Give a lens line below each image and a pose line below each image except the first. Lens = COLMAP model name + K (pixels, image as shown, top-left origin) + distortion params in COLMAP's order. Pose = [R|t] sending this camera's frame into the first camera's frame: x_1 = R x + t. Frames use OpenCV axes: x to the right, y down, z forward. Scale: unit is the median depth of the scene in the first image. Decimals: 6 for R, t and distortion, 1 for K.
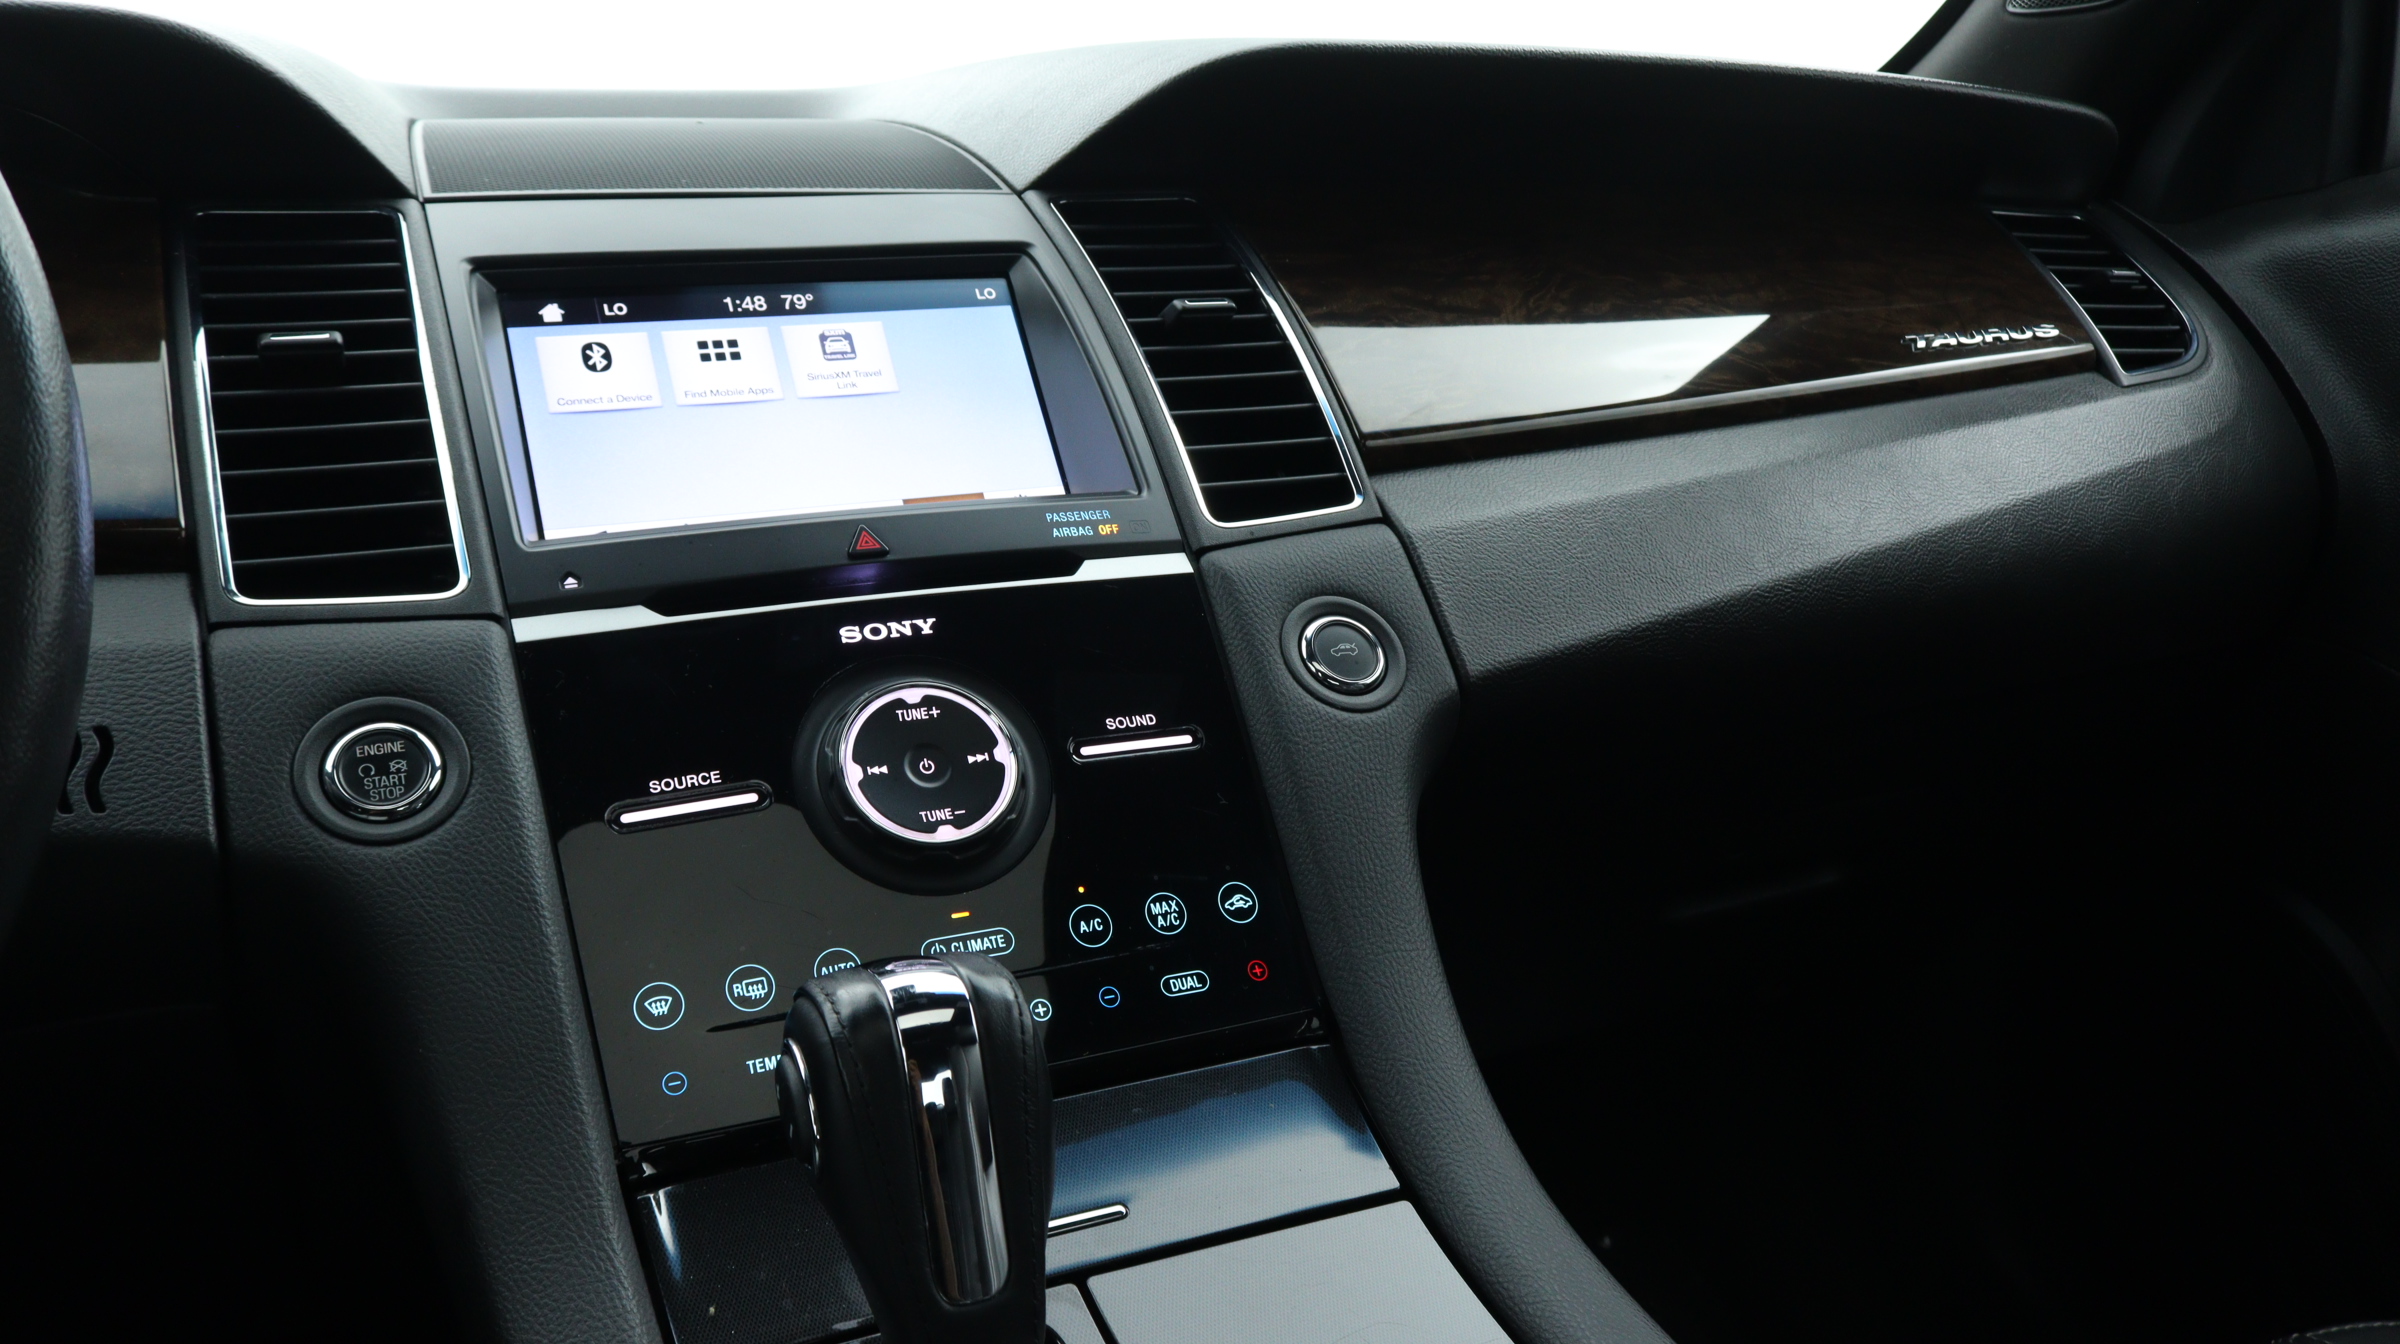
lens RADIAL K [[1957.5, 0, 1200.0], [0, 1957.5, 672.0], [0, 0, 1]] dist [-0.012865, 0.011794]
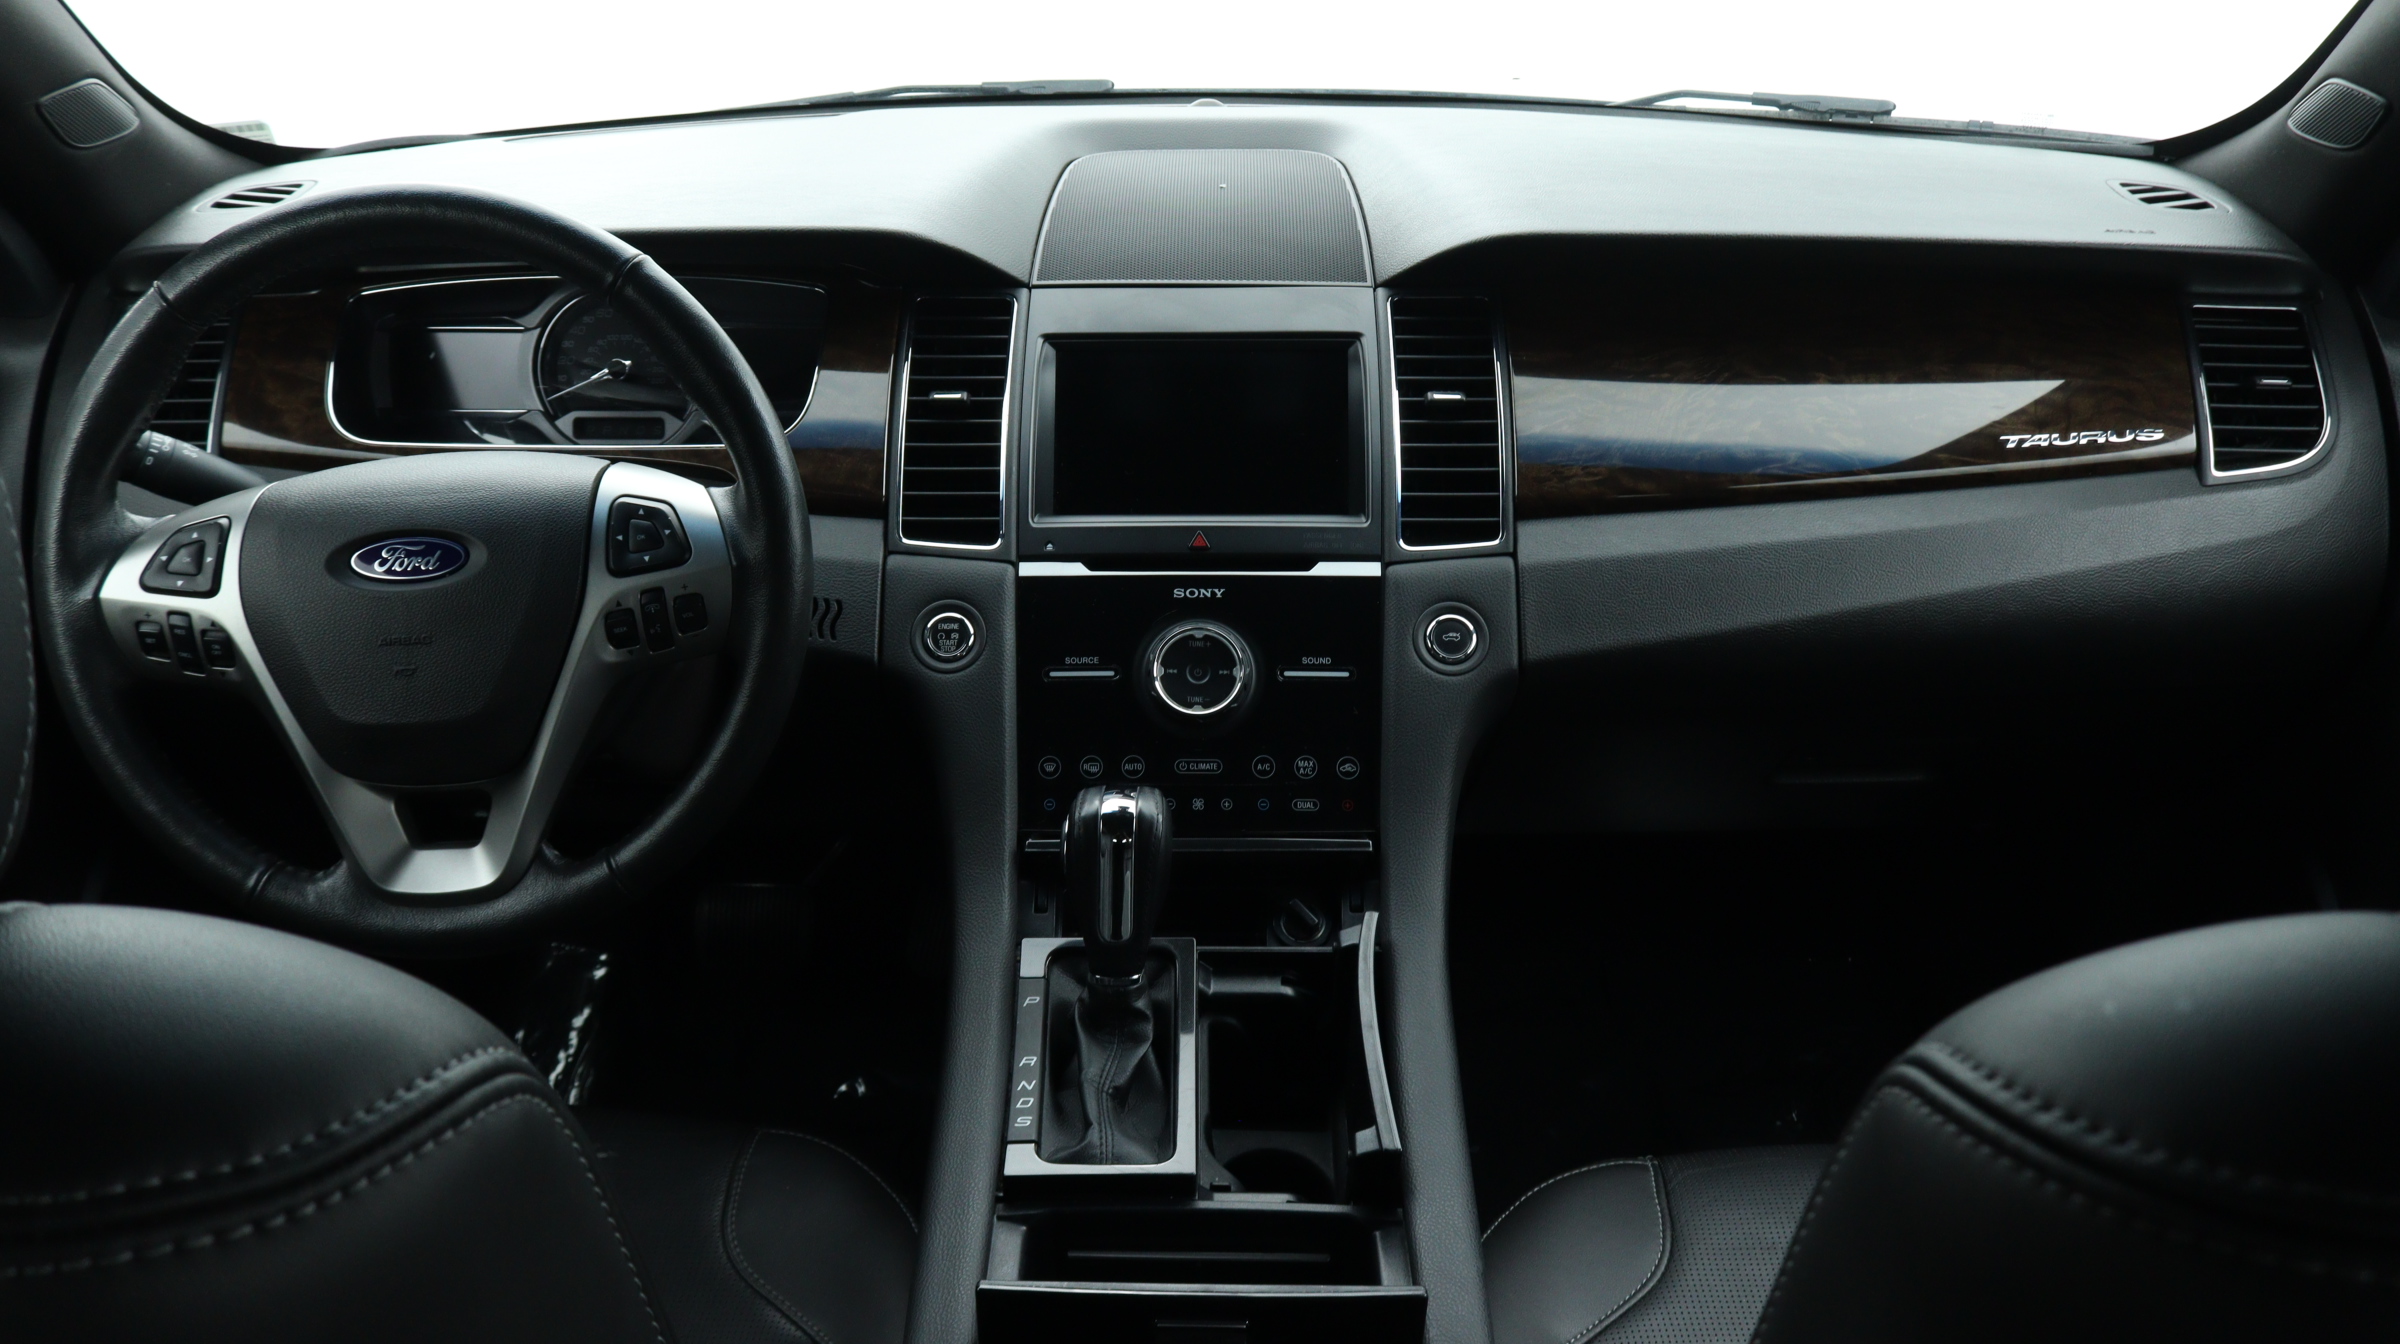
lens RADIAL K [[2006.3, 0, 1200.0], [0, 2006.3, 672.0], [0, 0, 1]] dist [-0.004027, 0.001775]
pose [[0.901202, 0.214905, -0.376366, 0.605358], [-0.109873, 0.953321, 0.281258, -0.505301], [0.419242, -0.212118, 0.882747, -0.765572]]
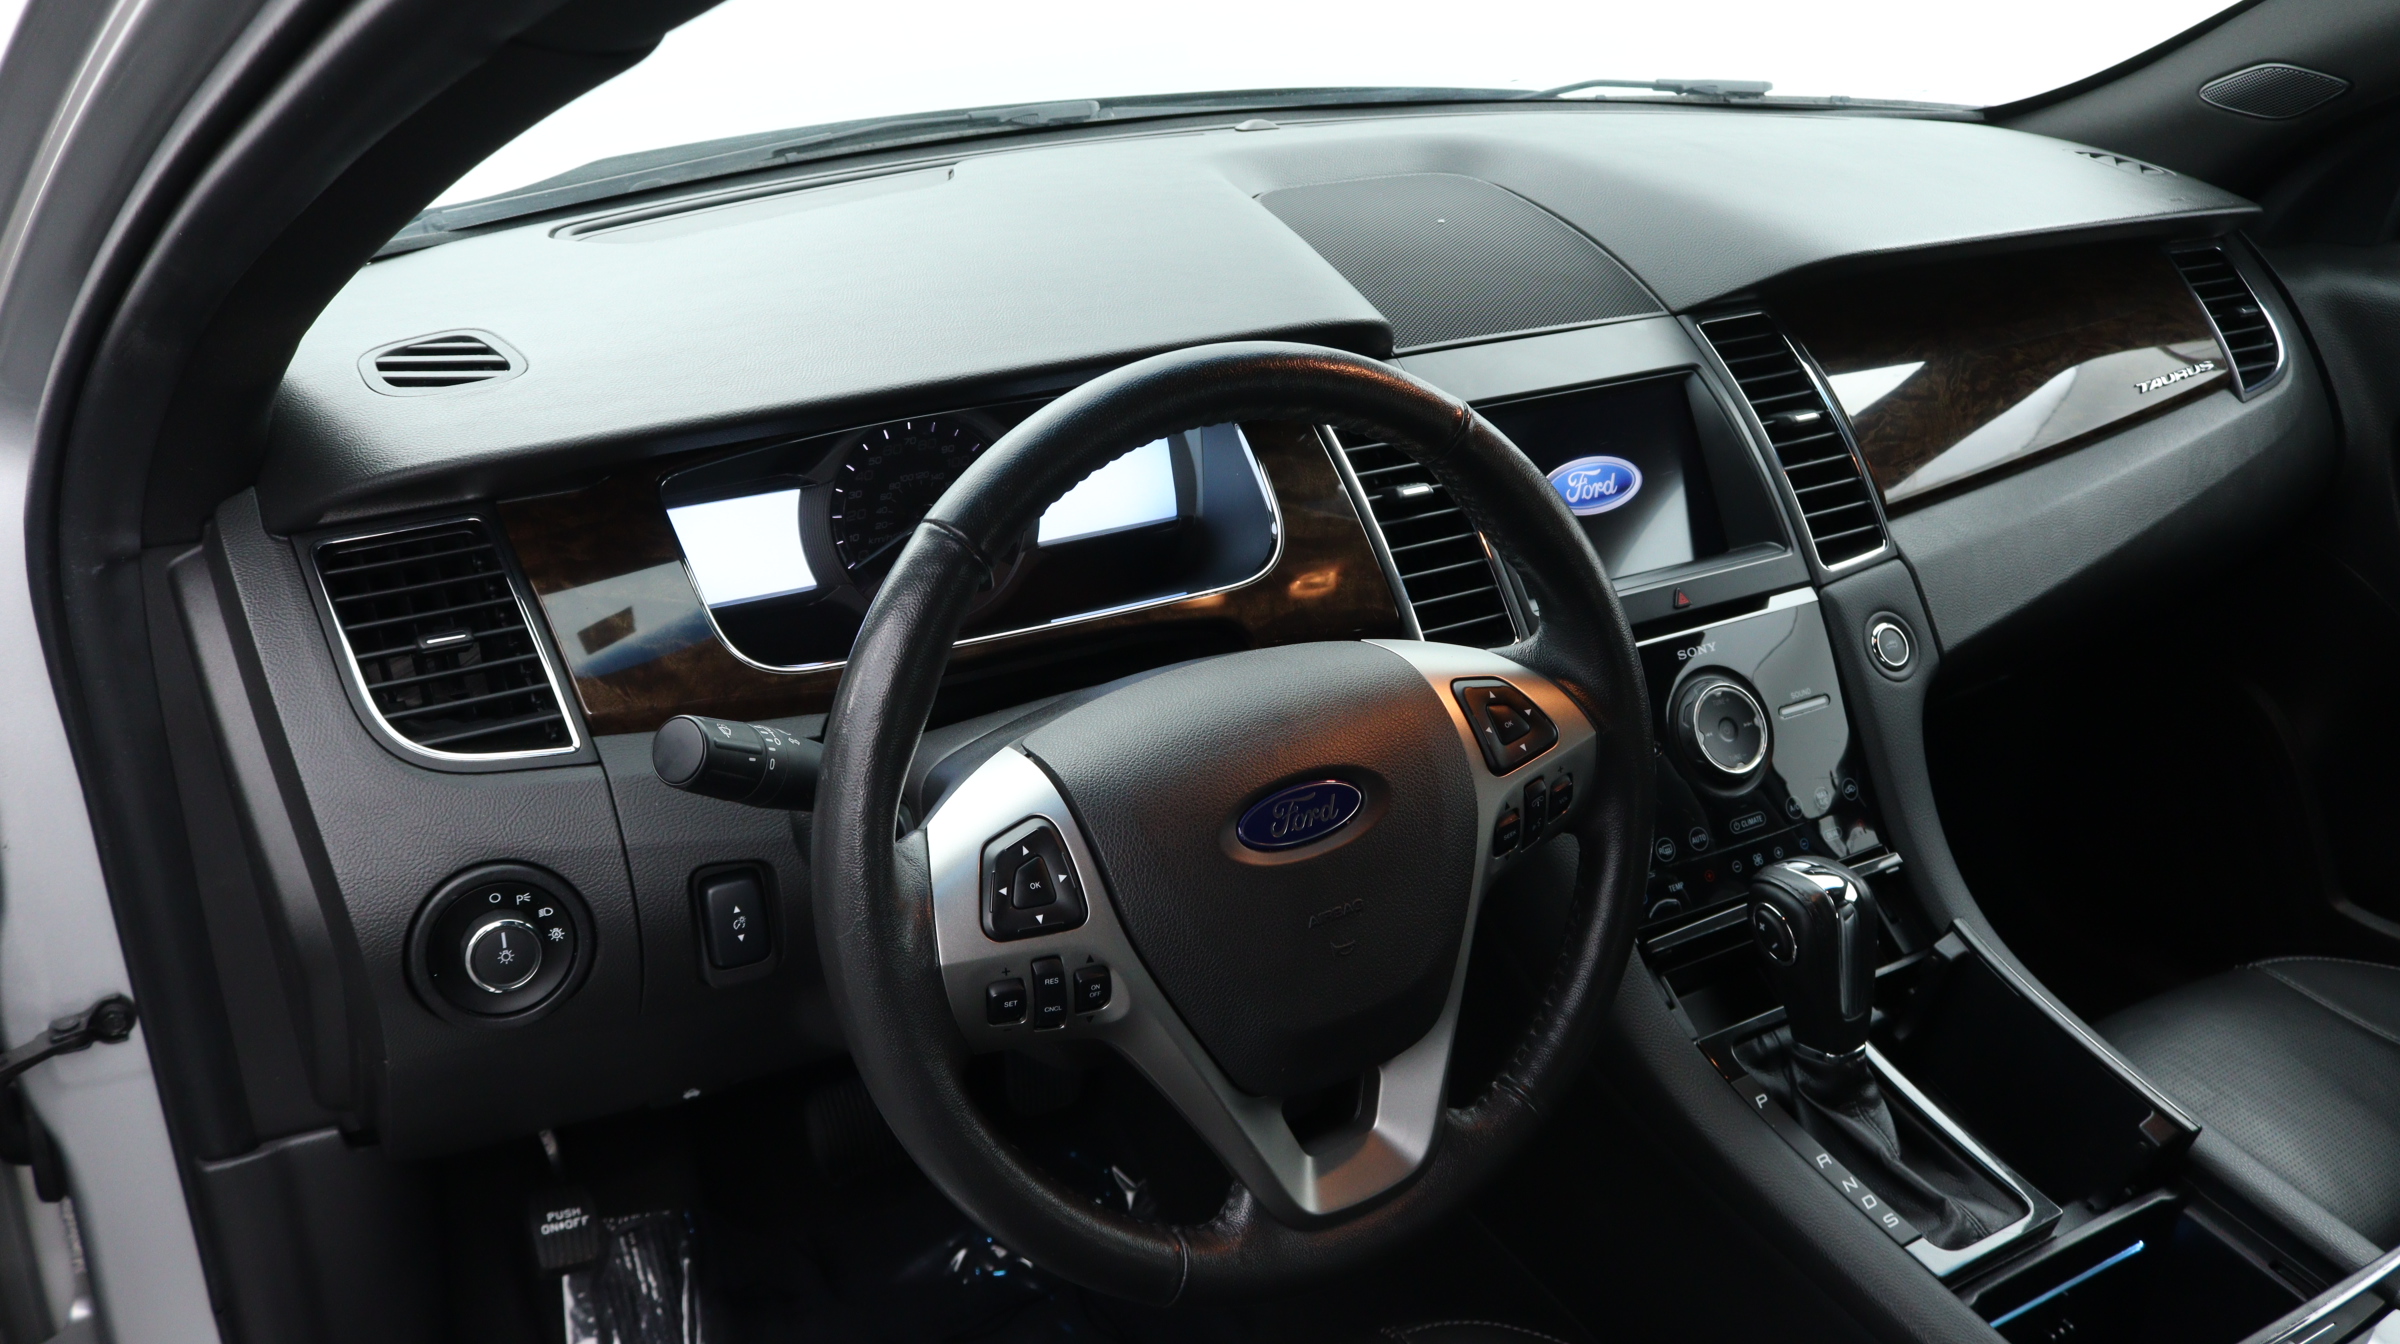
lens RADIAL K [[1957.5, 0, 1200.0], [0, 1957.5, 672.0], [0, 0, 1]] dist [-0.012865, 0.011794]
pose [[0.991613, 0.027050, 0.126377, -0.880679], [-0.062282, 0.956831, 0.283892, -0.512868], [-0.113242, -0.289382, 0.950492, -0.760590]]
